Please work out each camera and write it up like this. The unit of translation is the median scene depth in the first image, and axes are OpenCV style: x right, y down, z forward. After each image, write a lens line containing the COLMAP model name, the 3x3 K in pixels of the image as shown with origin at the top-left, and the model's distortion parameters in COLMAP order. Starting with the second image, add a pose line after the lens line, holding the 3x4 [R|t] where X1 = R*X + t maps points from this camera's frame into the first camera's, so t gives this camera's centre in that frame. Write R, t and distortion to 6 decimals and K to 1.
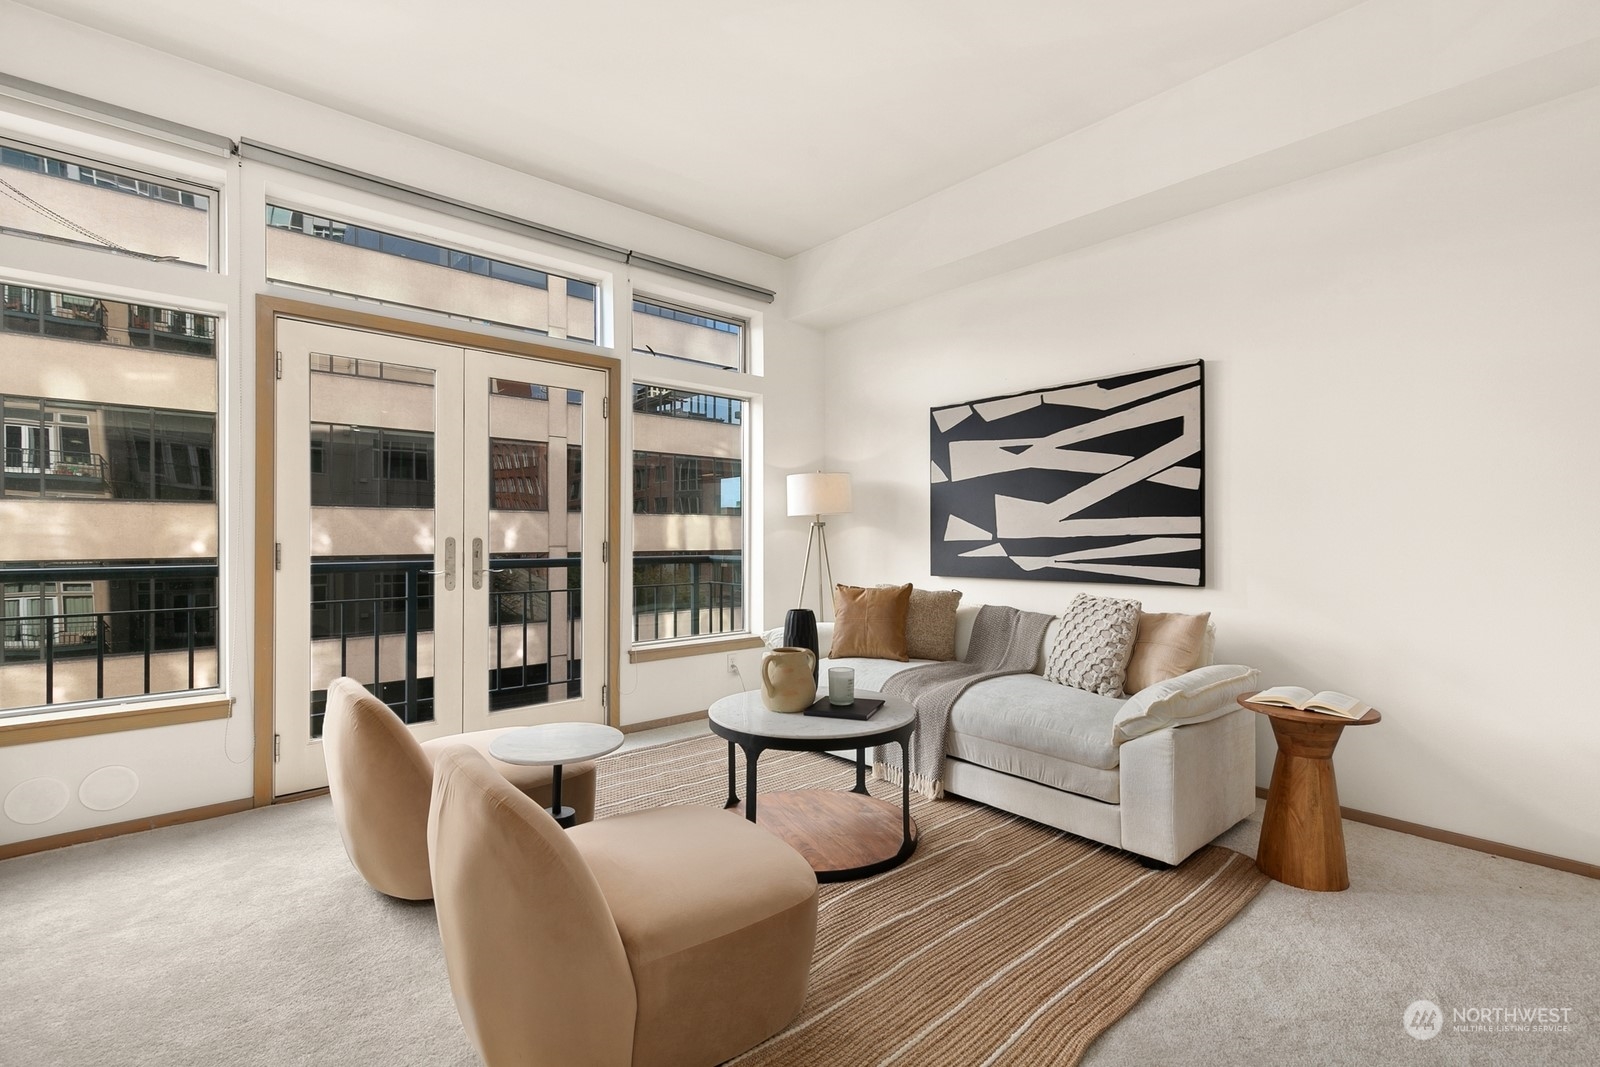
lens RADIAL K [[722.6, 0, 796.7], [0, 722.6, 536.8], [0, 0, 1]] dist [0.008133, -0.000783]
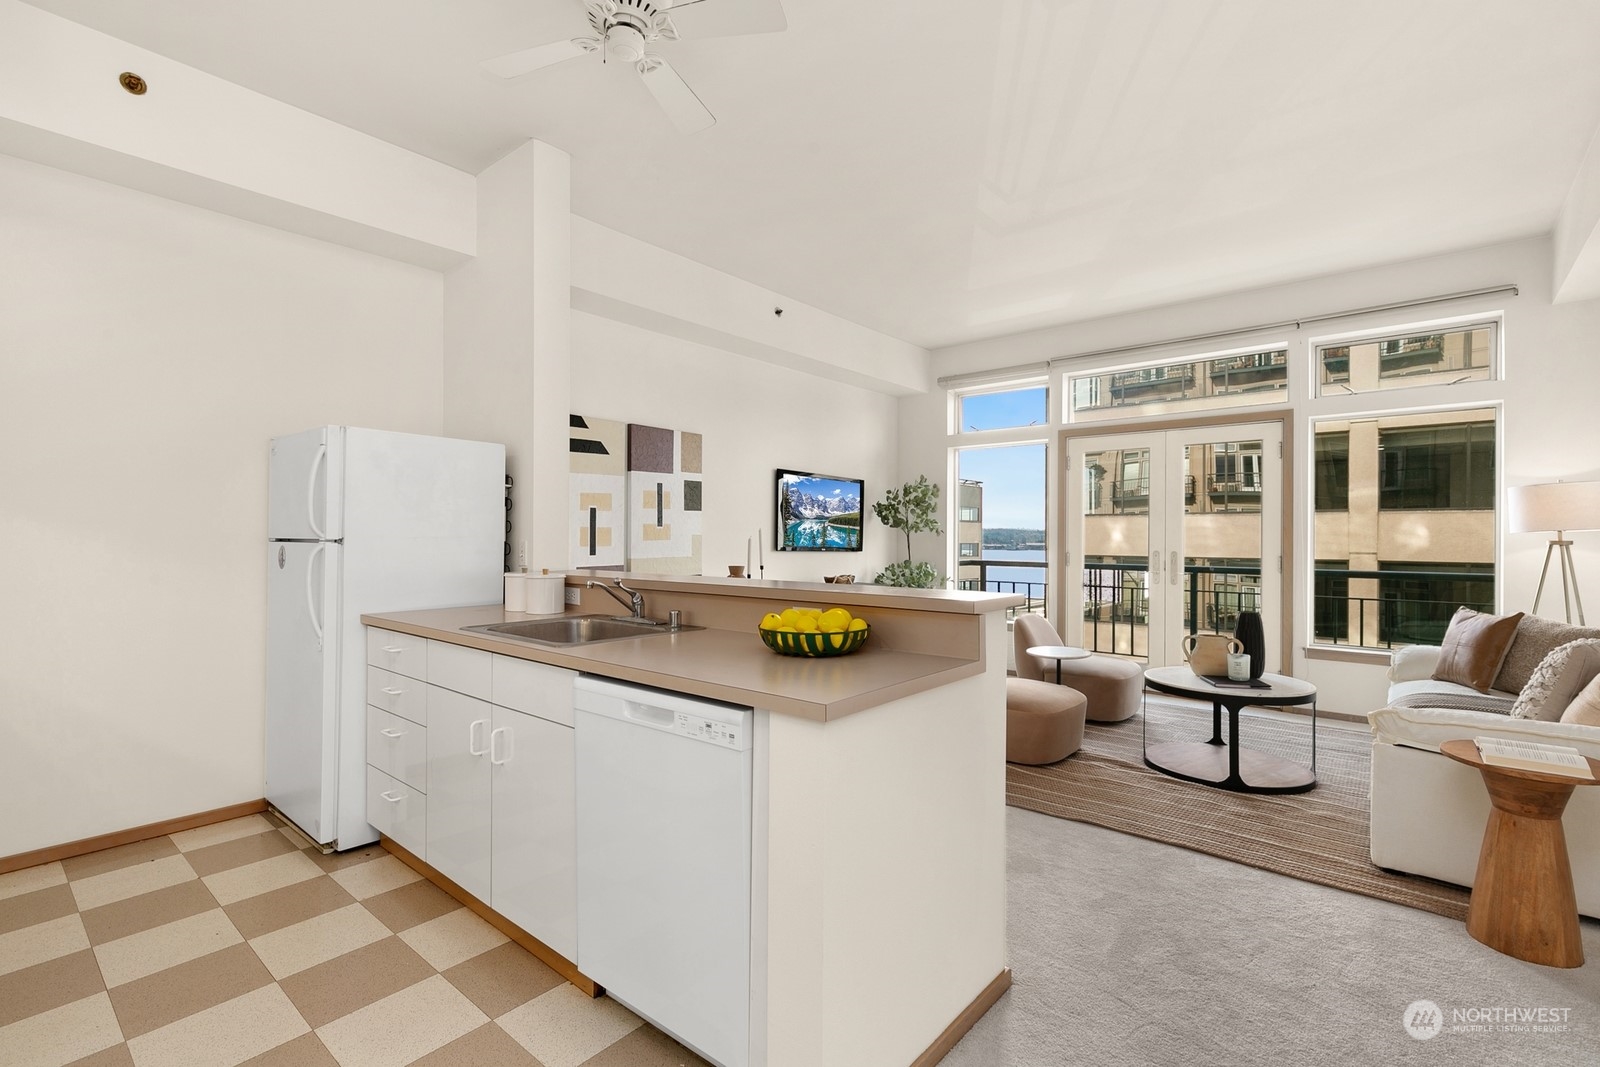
lens RADIAL K [[726.0, 0, 797.7], [0, 726.0, 533.0], [0, 0, 1]] dist [0.006003, -0.000459]
pose [[0.149387, -0.004502, -0.988768, 0.911124], [-0.003768, 0.999980, -0.005122, -0.025594], [0.988772, 0.004491, 0.149367, -0.022383]]
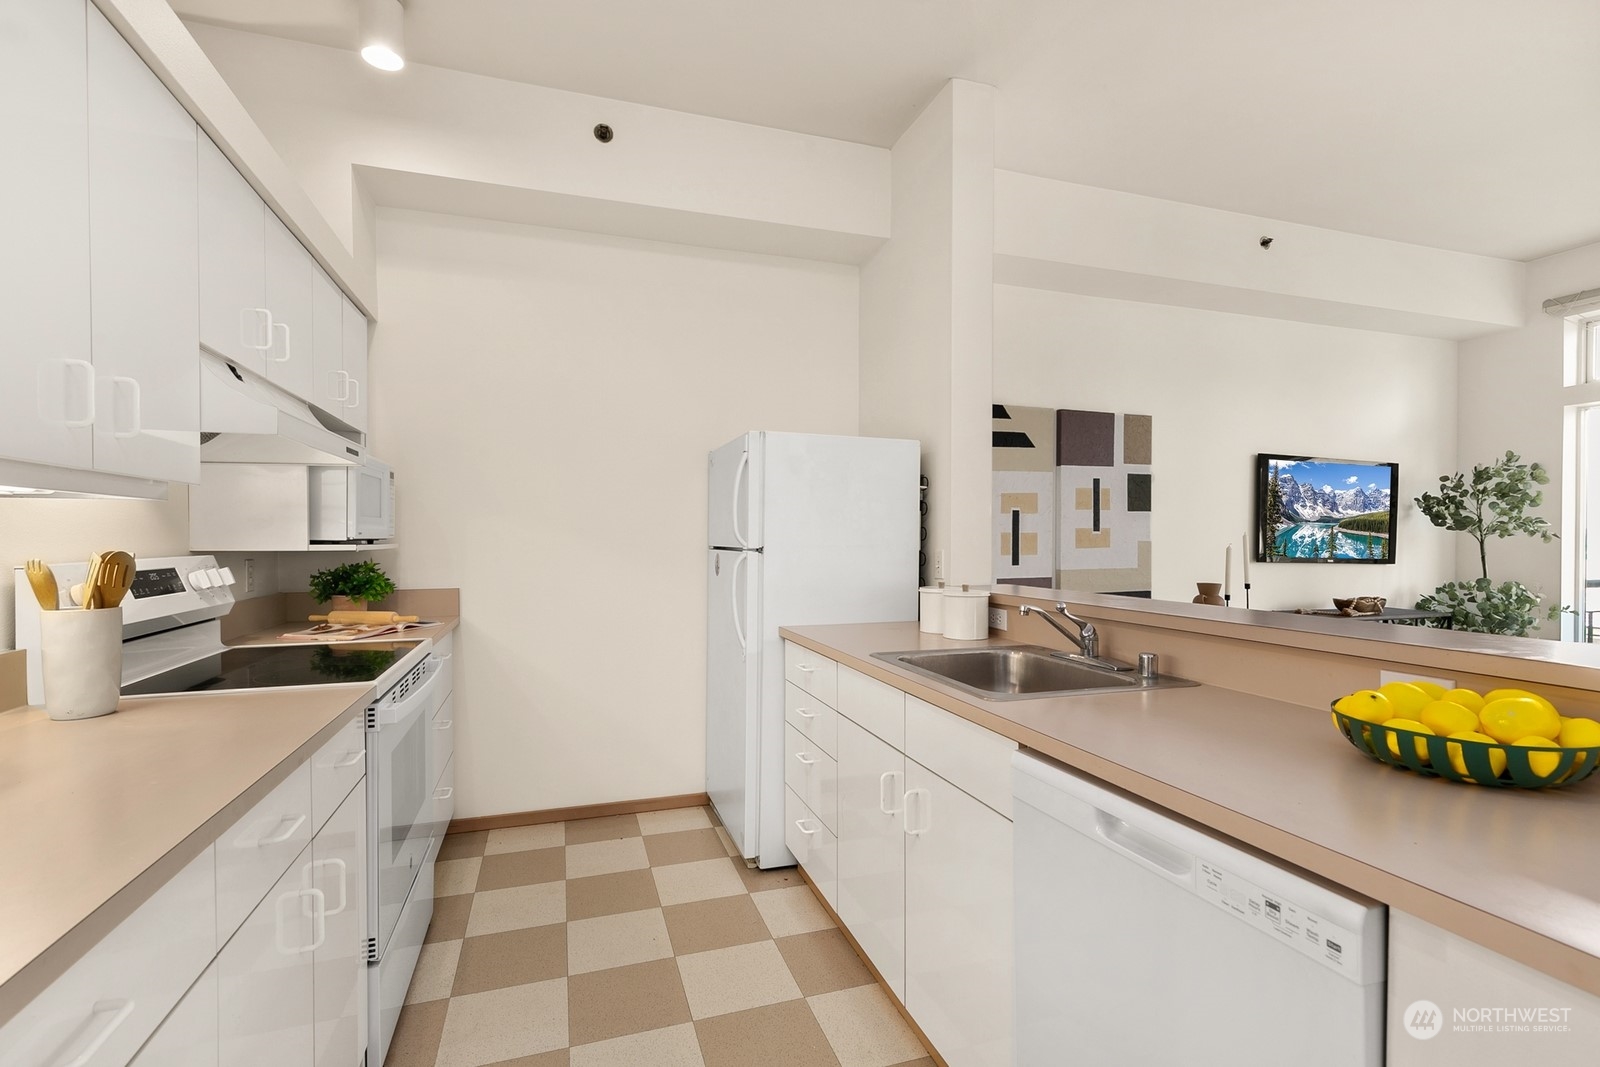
lens RADIAL K [[732.6, 0, 797.7], [0, 732.6, 544.8], [0, 0, 1]] dist [0.009632, -0.000415]
pose [[-0.389012, 0.005921, -0.921214, 0.763872], [-0.003256, 0.999964, 0.007802, -0.030190], [0.921227, 0.006035, -0.388979, -0.056470]]
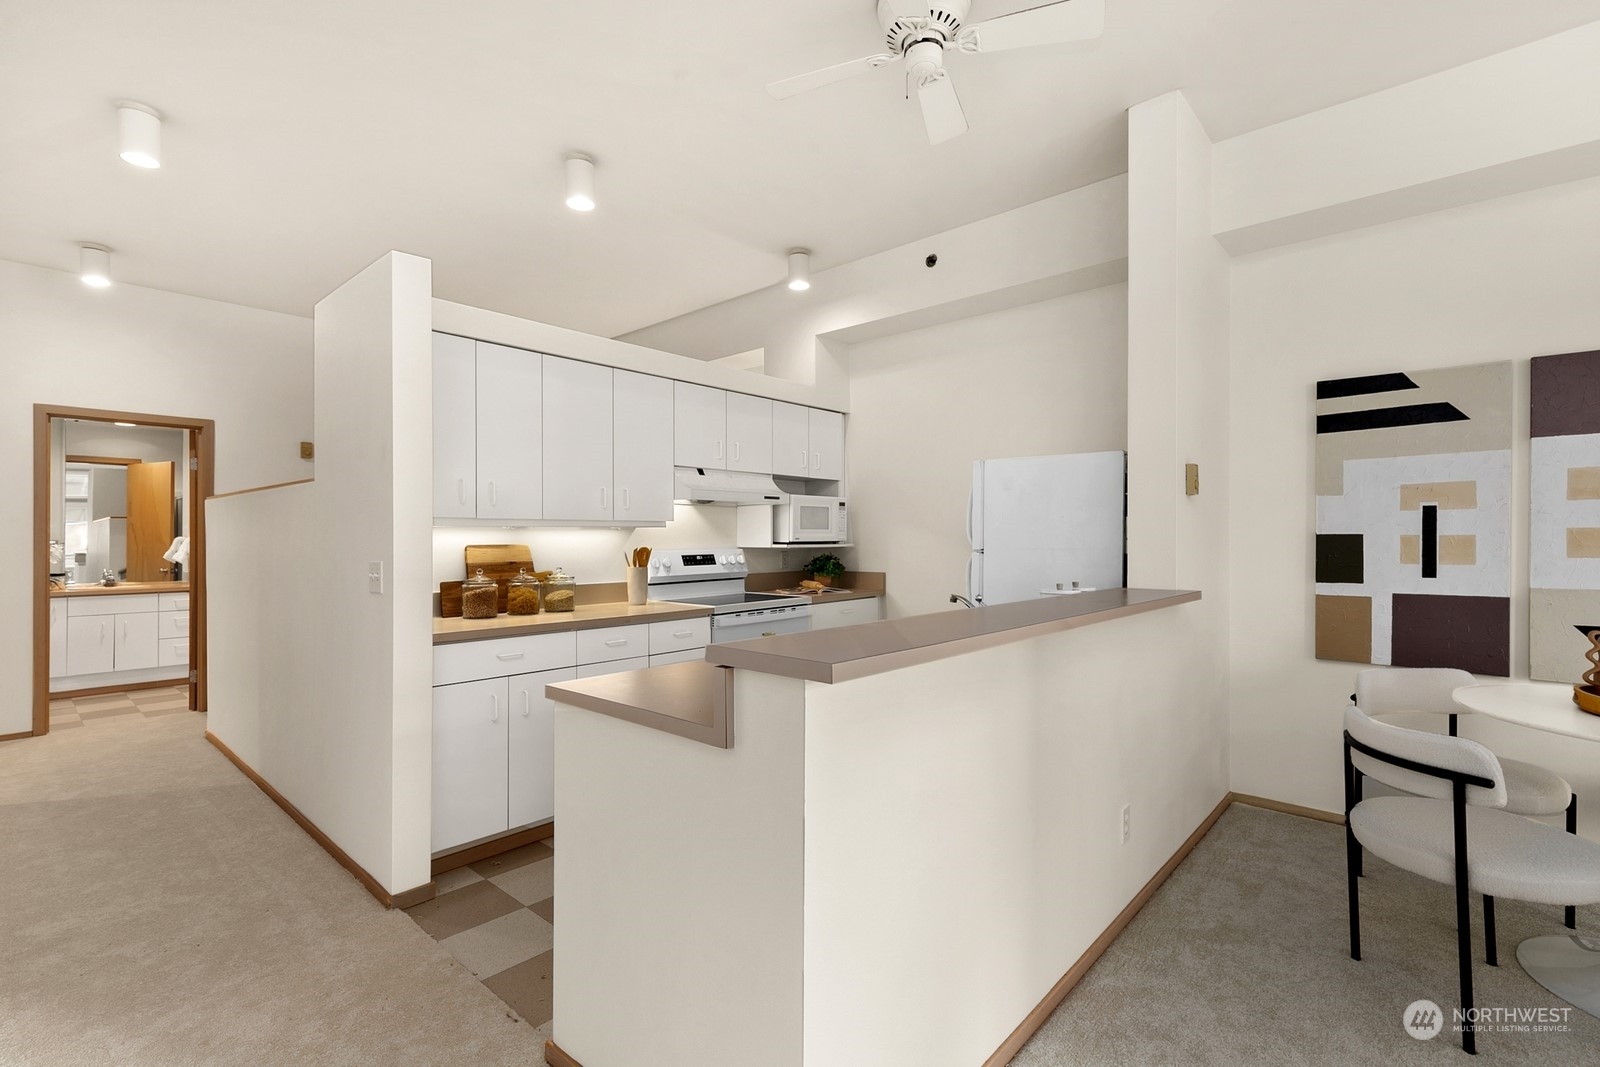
lens RADIAL K [[722.6, 0, 796.7], [0, 722.6, 536.8], [0, 0, 1]] dist [0.008133, -0.000783]
pose [[-0.992822, -0.000492, -0.119598, 0.465999], [-0.000627, 0.999999, 0.001095, -0.038079], [0.119597, 0.001162, -0.992822, 0.512436]]
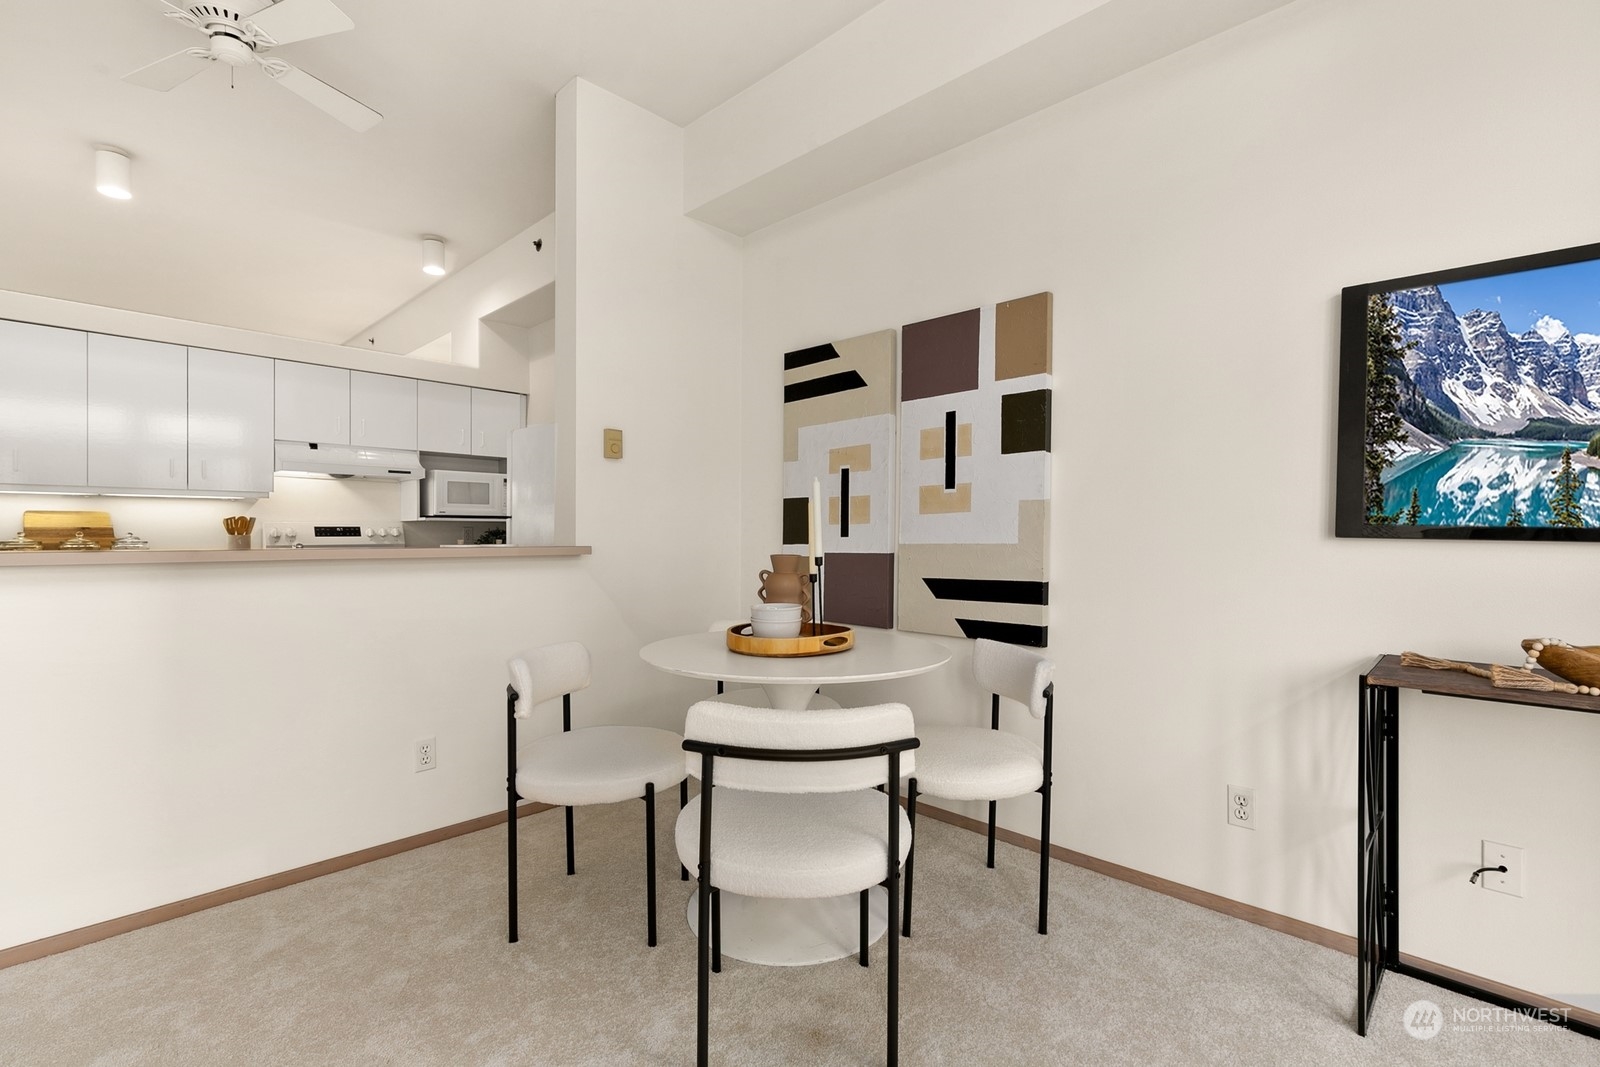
lens RADIAL K [[726.0, 0, 797.7], [0, 726.0, 533.0], [0, 0, 1]] dist [0.006003, -0.000459]
pose [[-0.996243, -0.001384, -0.086588, -0.170451], [-0.001366, 0.999999, -0.000263, 0.001619], [0.086588, -0.000143, -0.996244, 0.632102]]
